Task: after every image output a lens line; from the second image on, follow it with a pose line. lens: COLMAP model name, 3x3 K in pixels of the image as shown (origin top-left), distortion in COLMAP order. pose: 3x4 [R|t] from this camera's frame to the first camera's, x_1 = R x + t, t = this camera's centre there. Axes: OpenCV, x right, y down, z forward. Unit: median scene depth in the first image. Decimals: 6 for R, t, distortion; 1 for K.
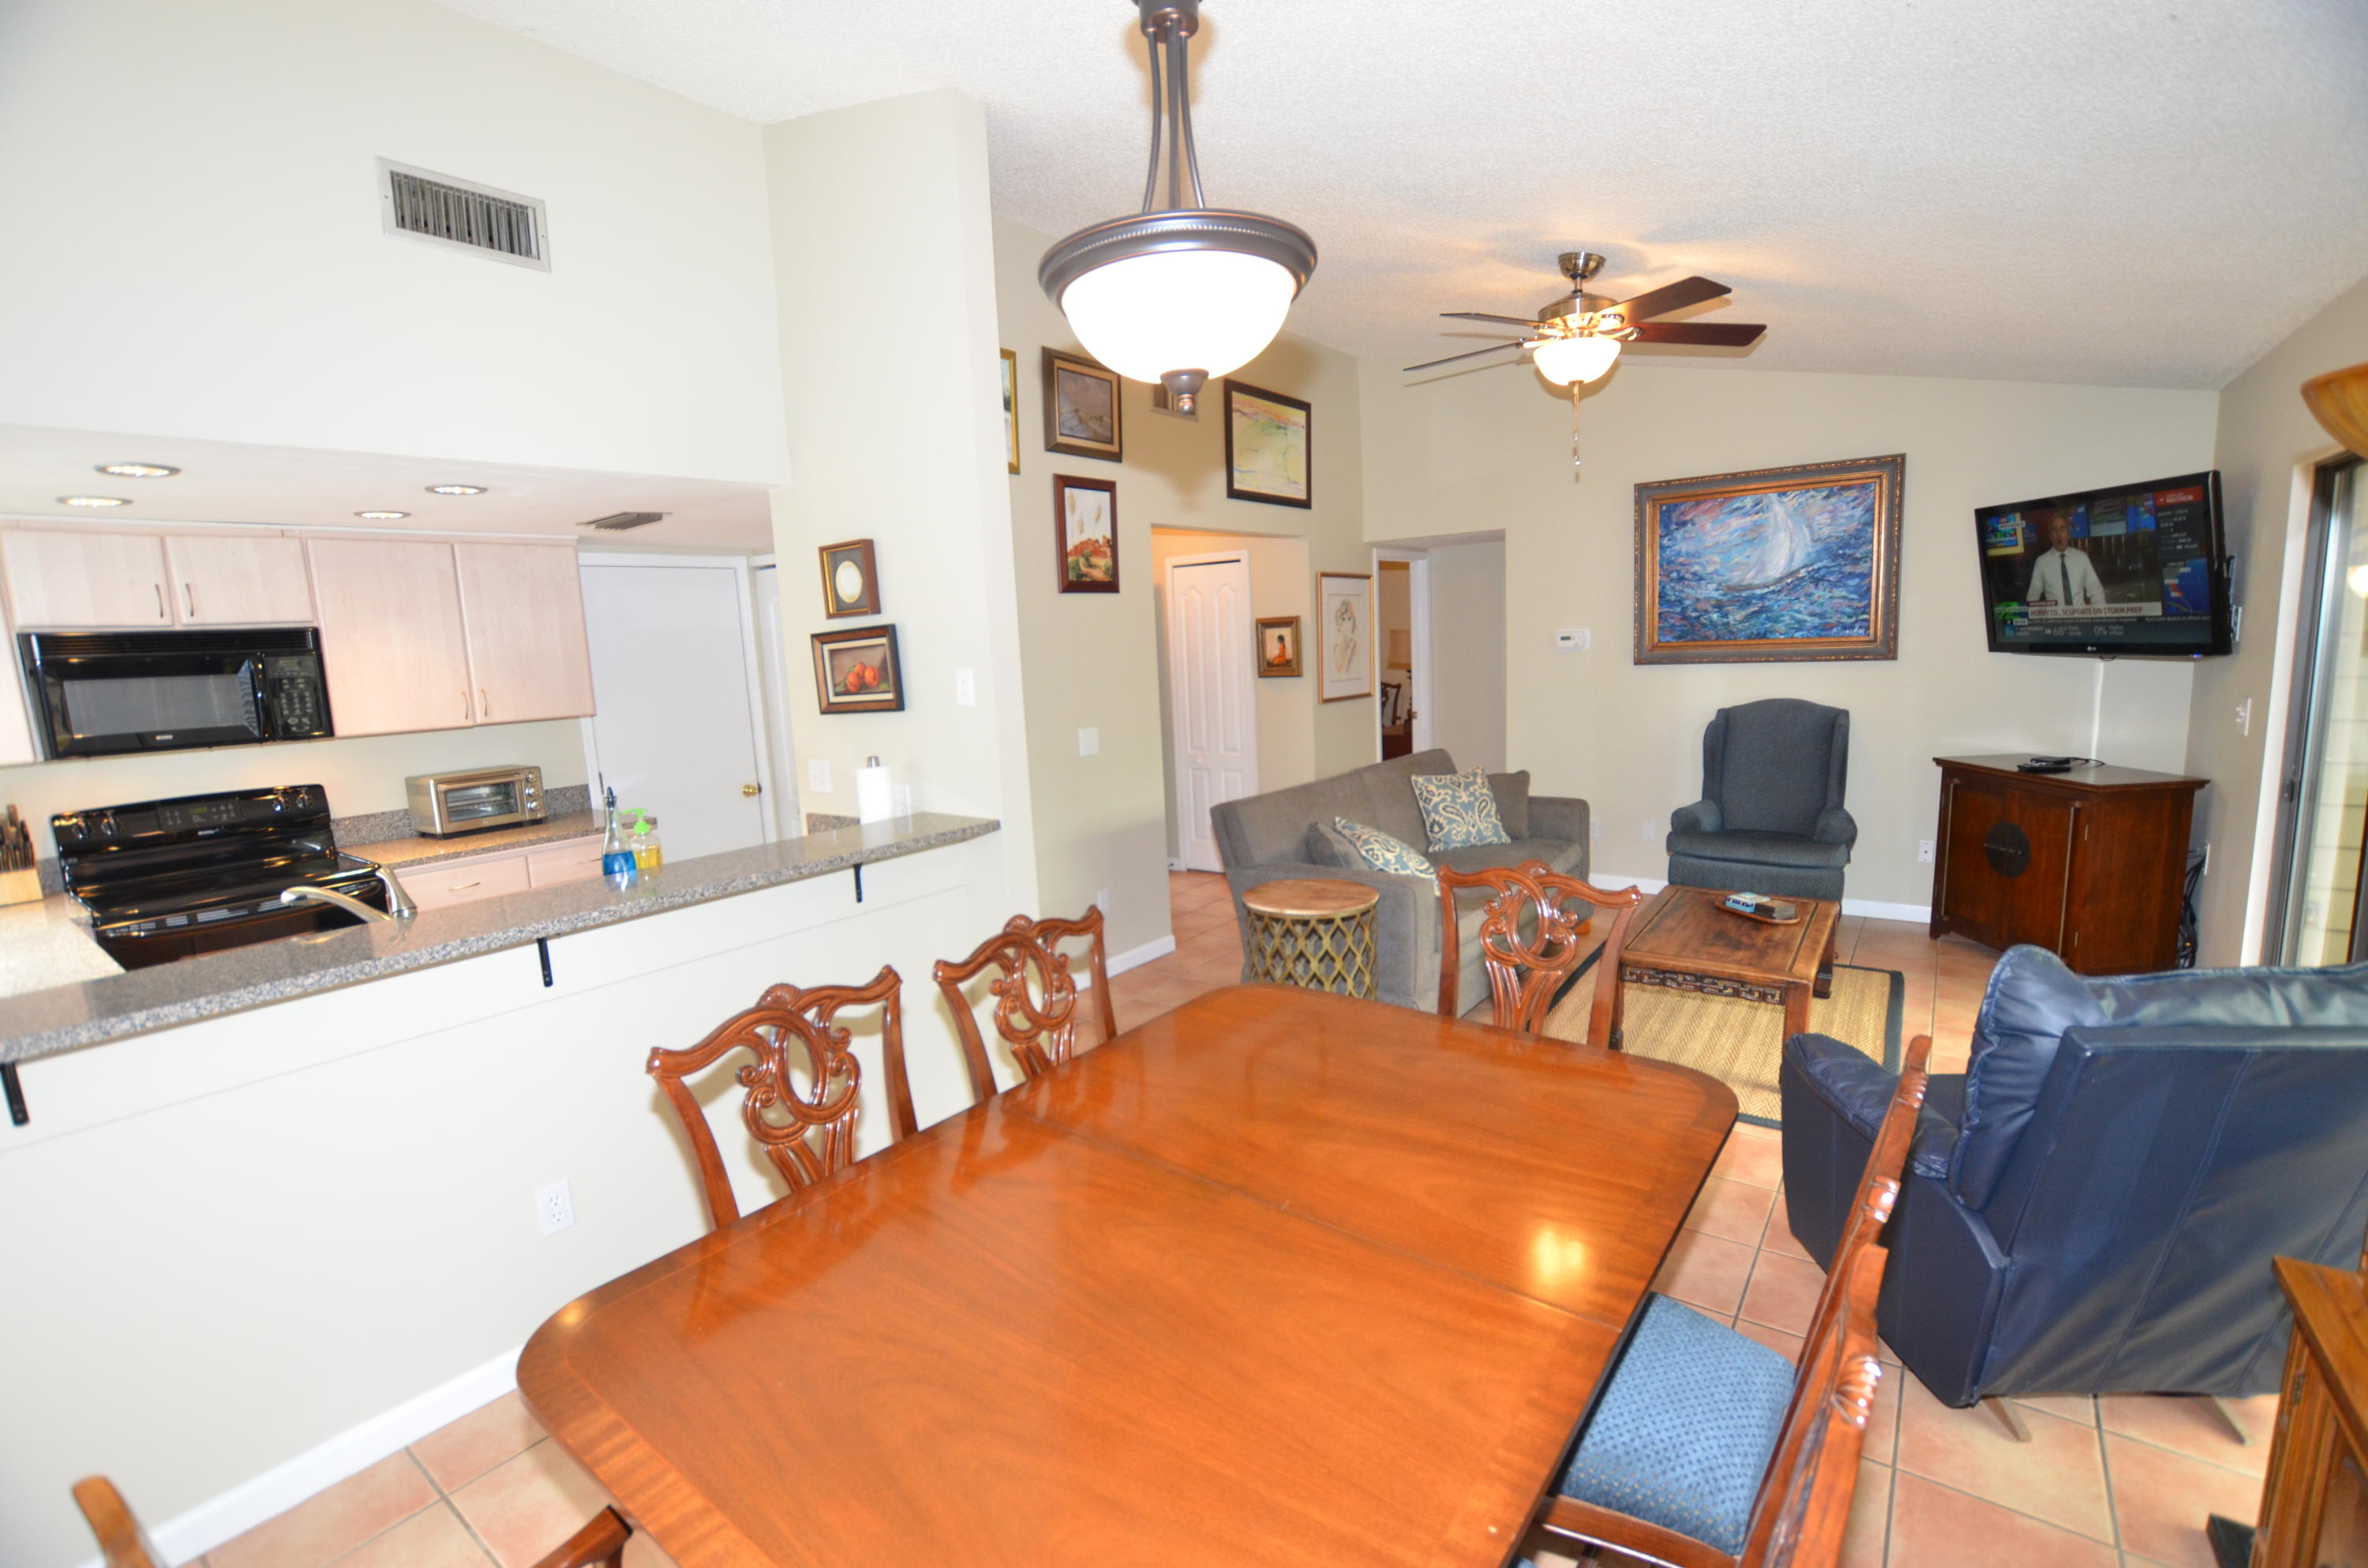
lens RADIAL K [[1057.9, 0, 1167.4], [0, 1057.9, 787.4], [0, 0, 1]] dist [-0.014358, 0.002204]
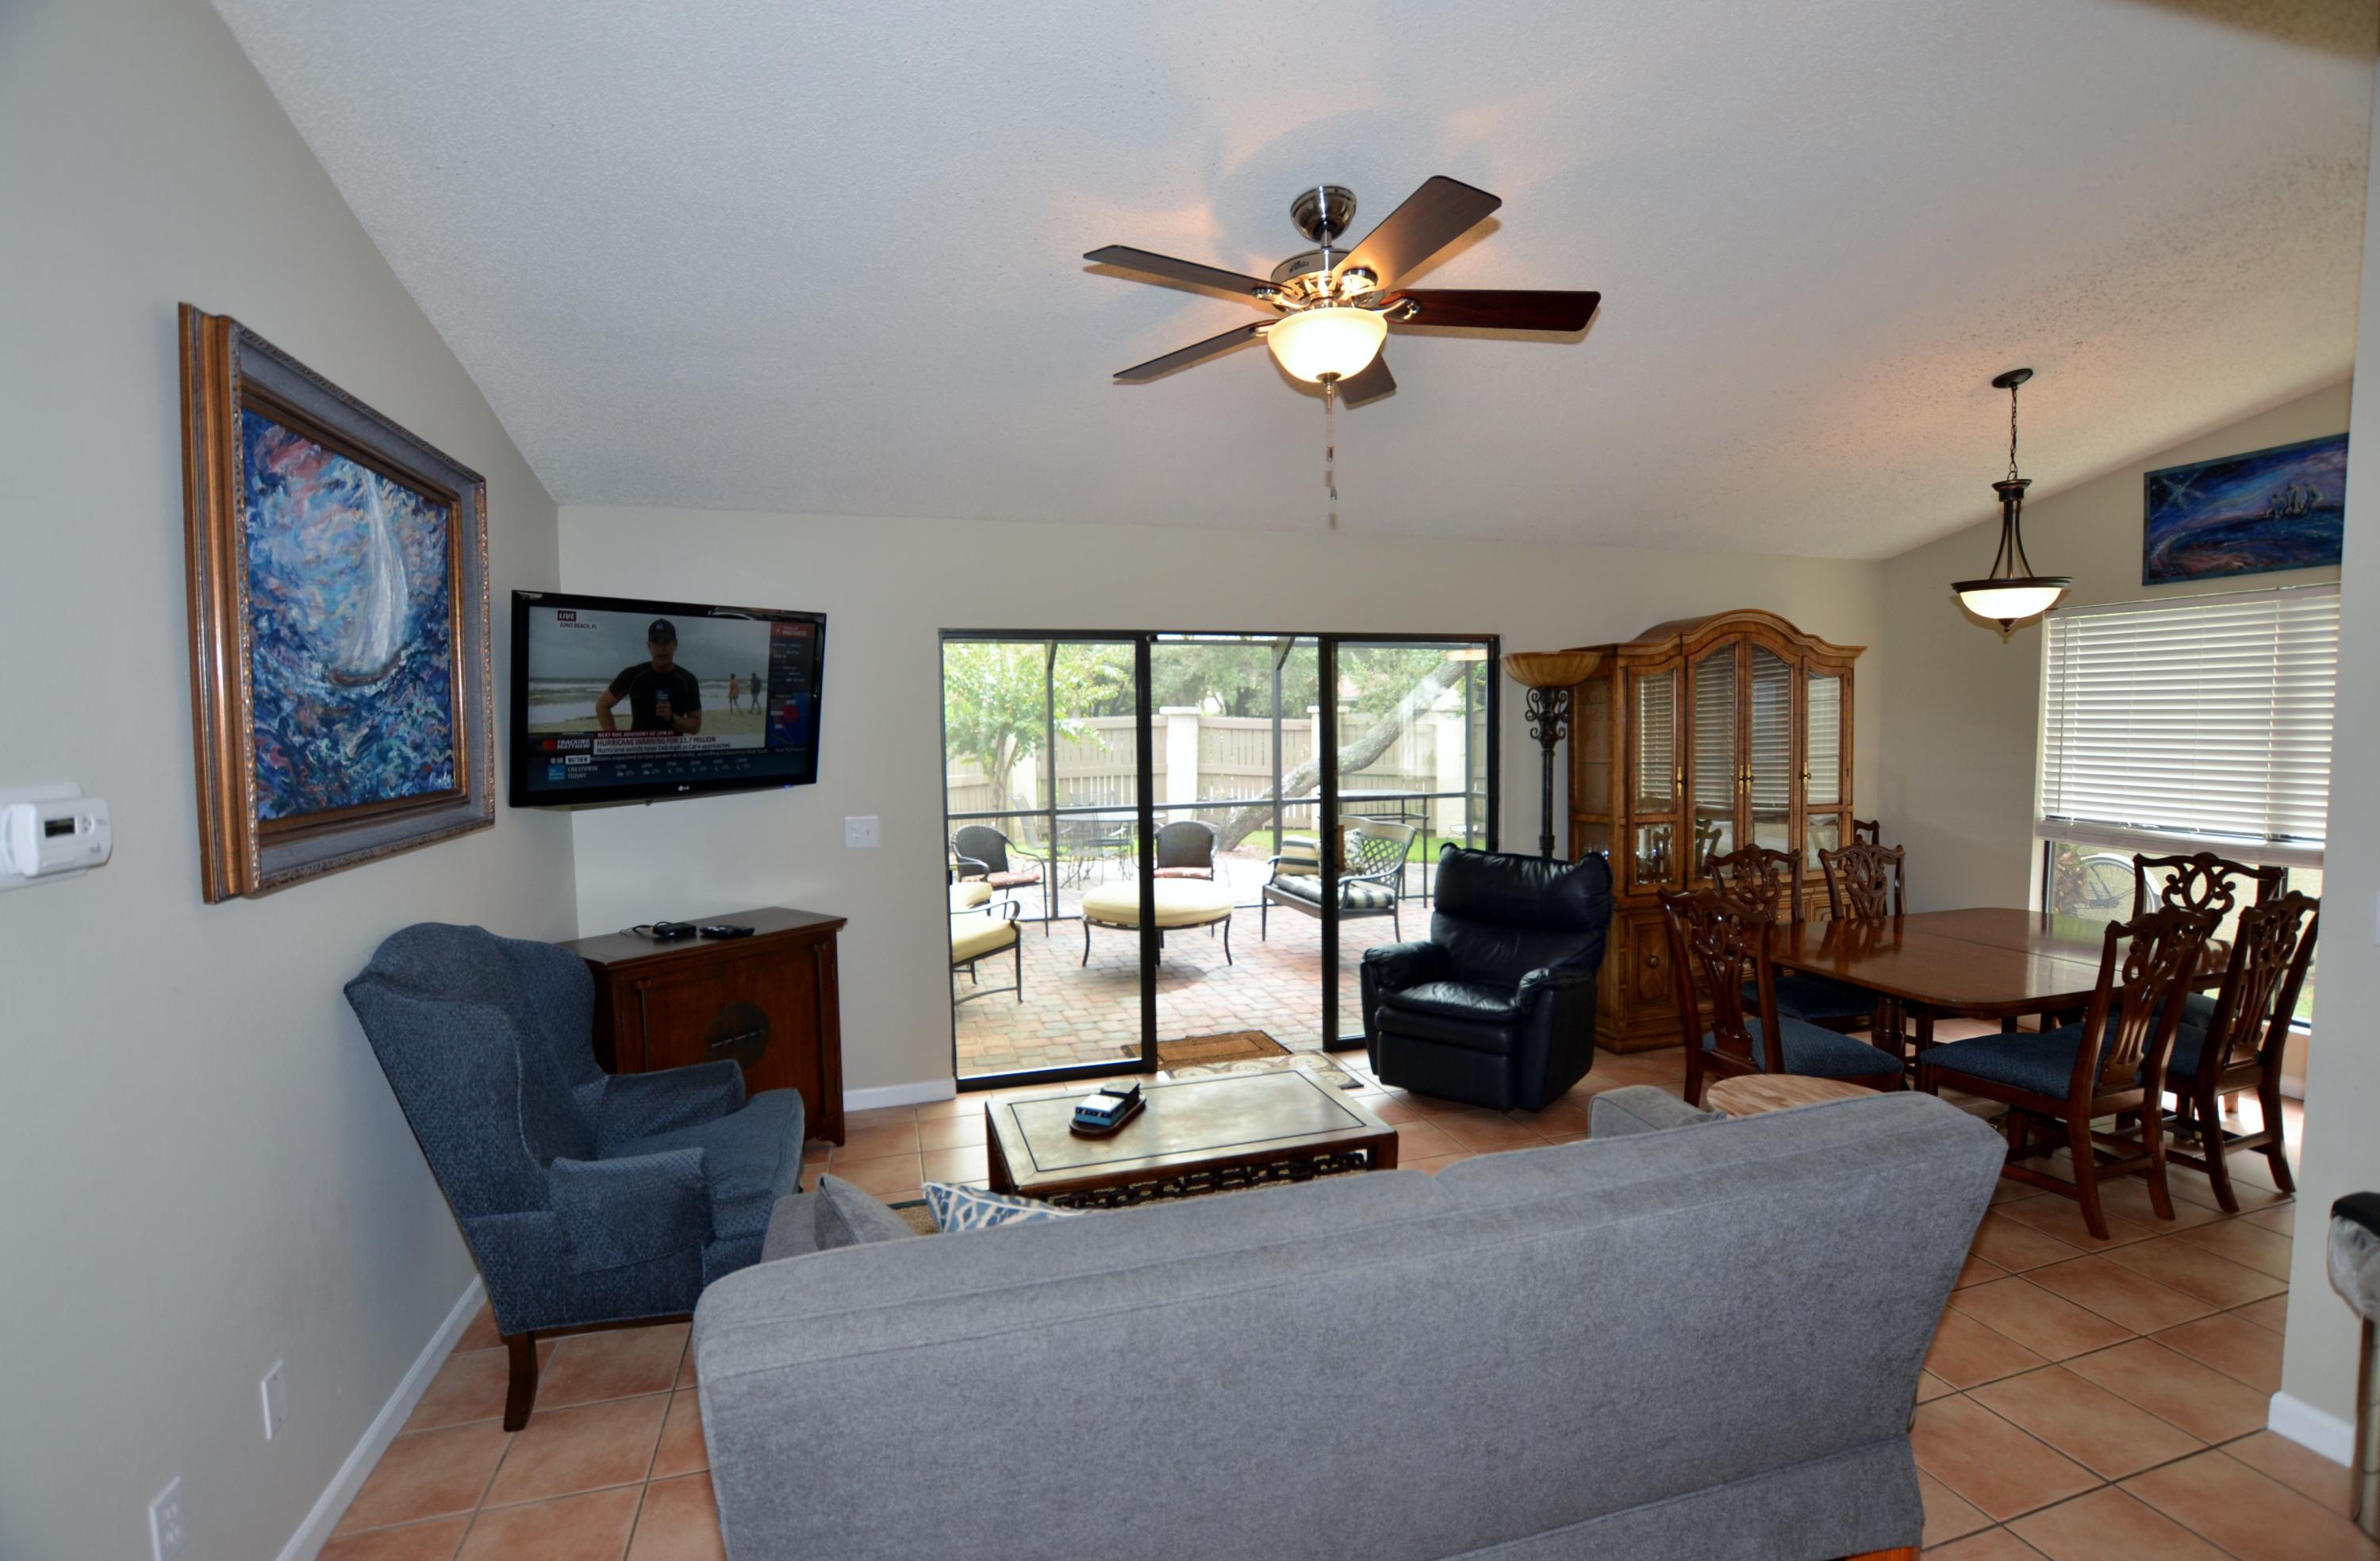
lens RADIAL K [[1071.4, 0, 1184.4], [0, 1071.4, 779.2], [0, 0, 1]] dist [-0.003279, 0.000010]
pose [[-0.808858, 0.024648, 0.587487, 0.022865], [0.137524, 0.979340, 0.148255, -0.097082], [-0.571696, 0.200711, -0.795537, 0.665390]]
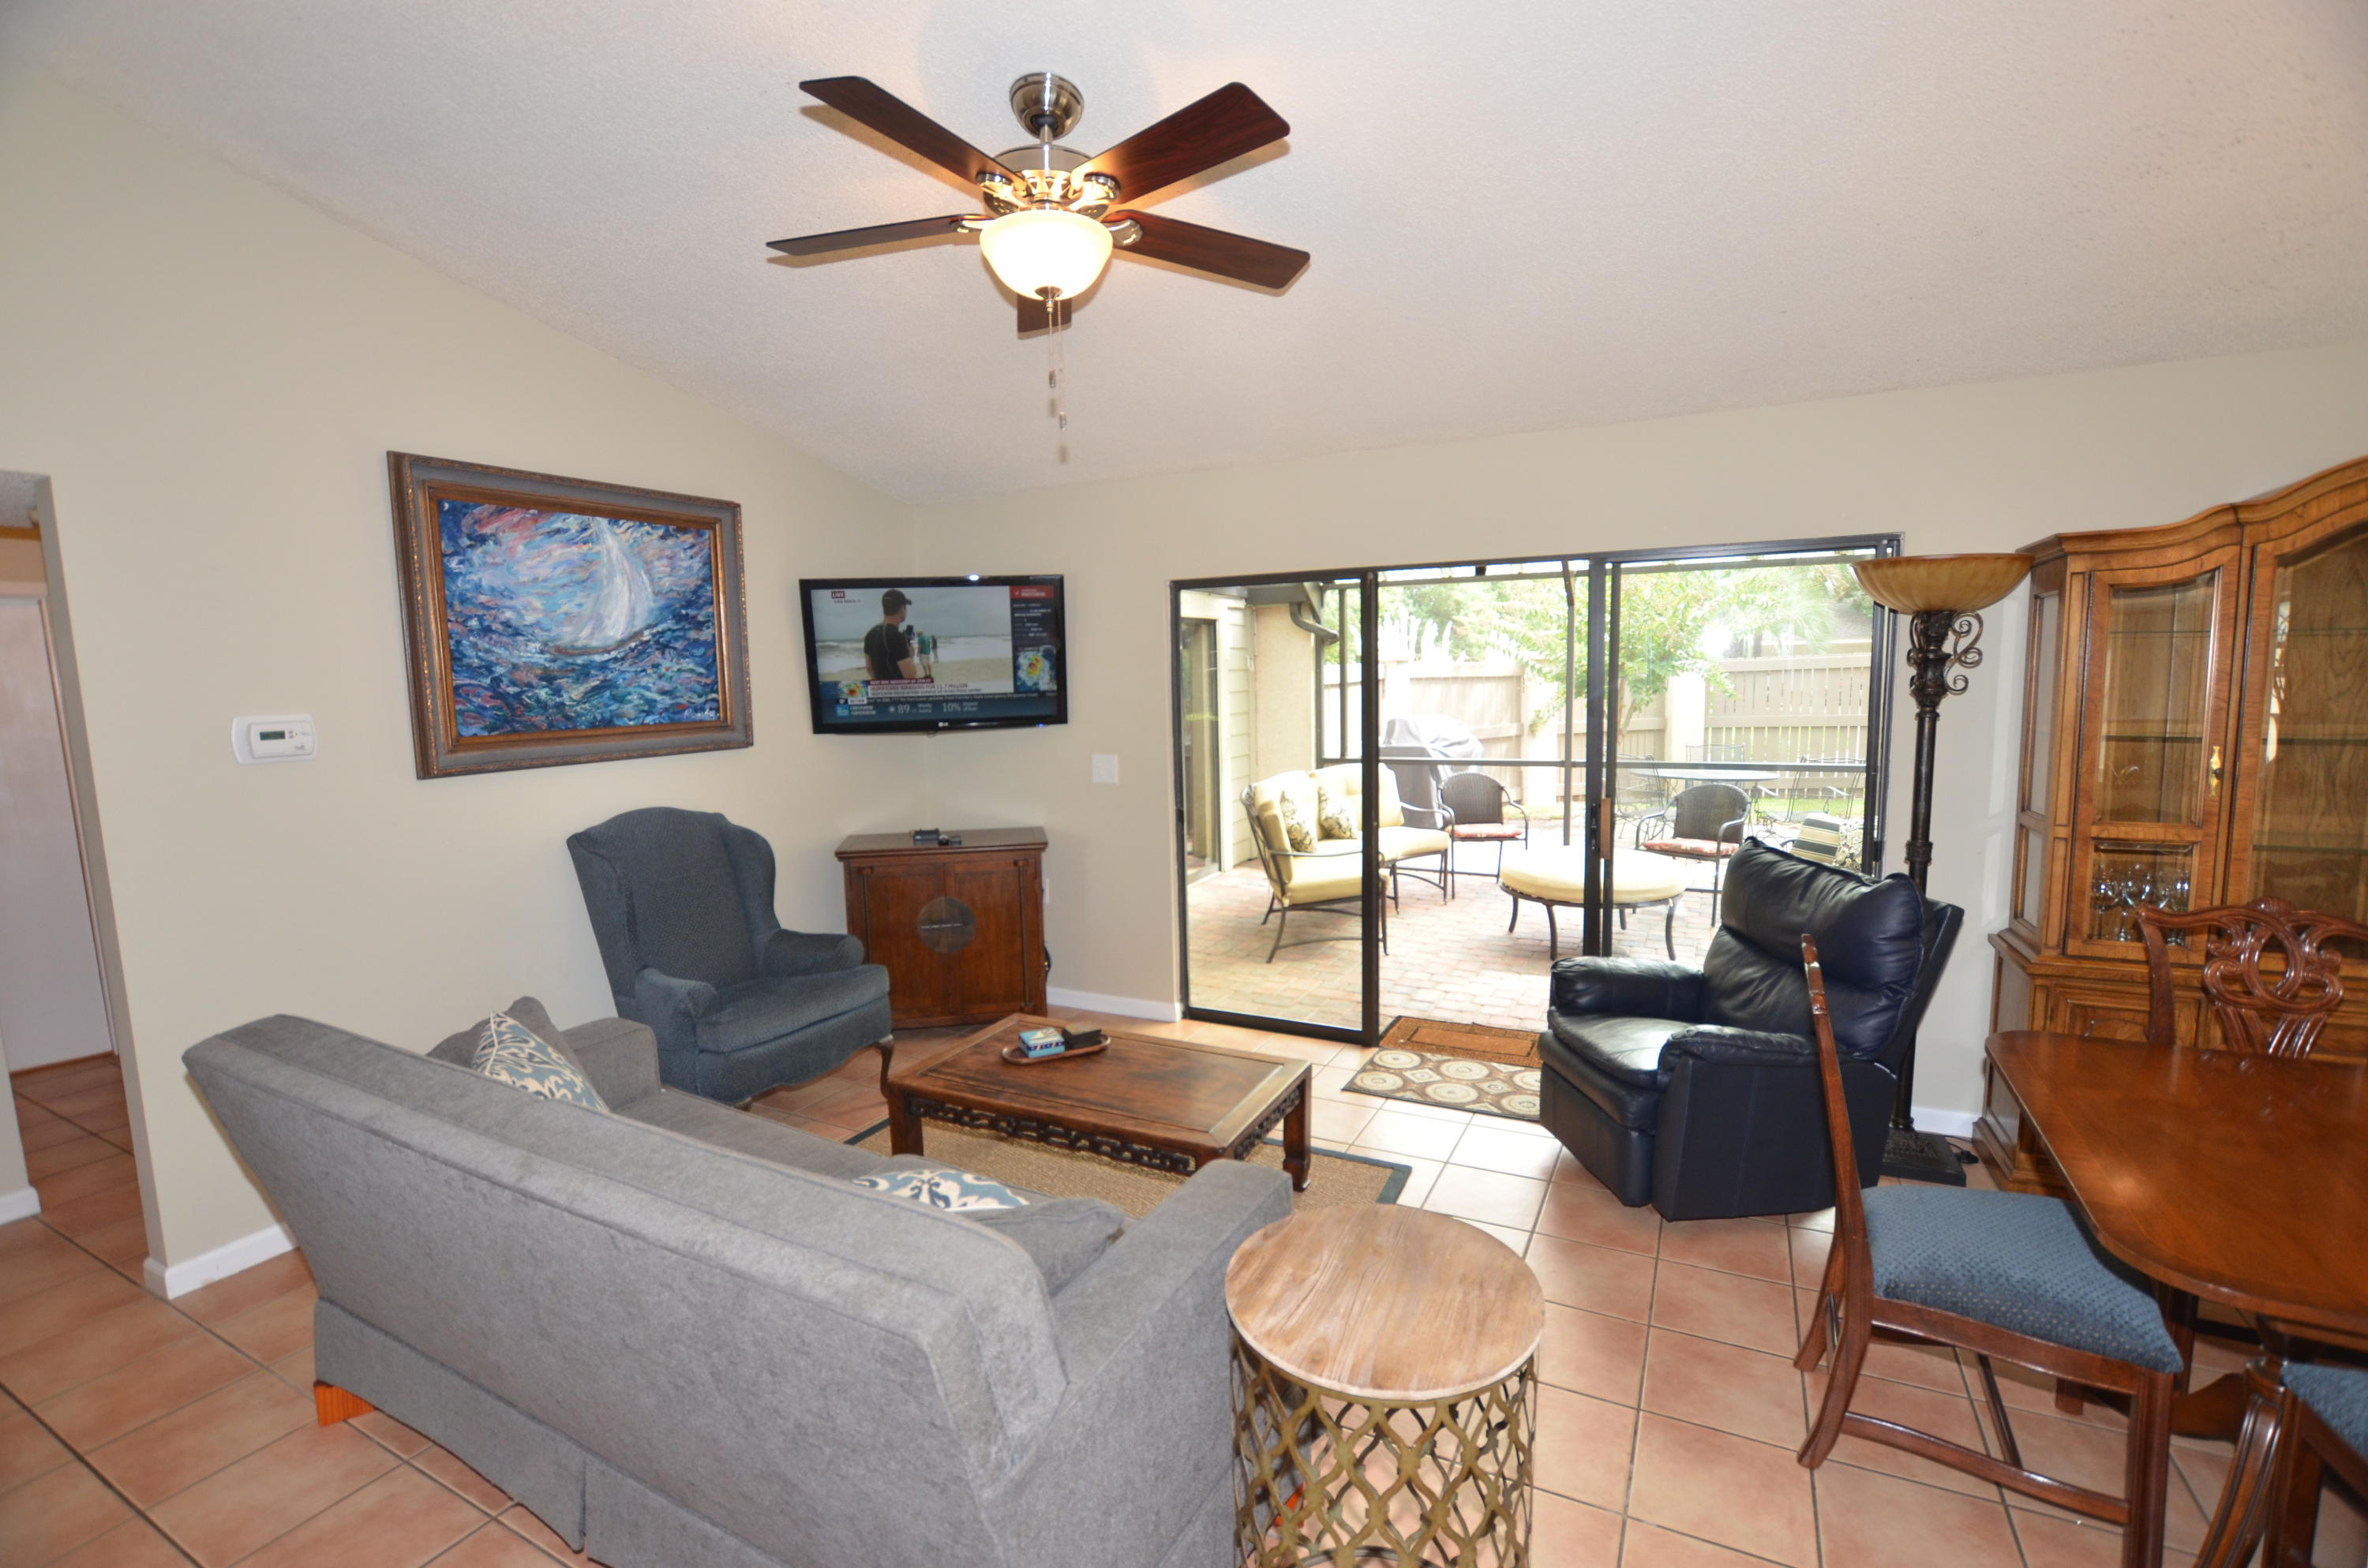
lens RADIAL K [[1057.9, 0, 1178.6], [0, 1057.9, 786.3], [0, 0, 1]] dist [-0.014358, 0.002204]
pose [[-0.162520, -0.056717, 0.985074, -0.101158], [0.174928, 0.980876, 0.085336, -0.055428], [-0.971075, 0.186186, -0.149491, 0.430411]]
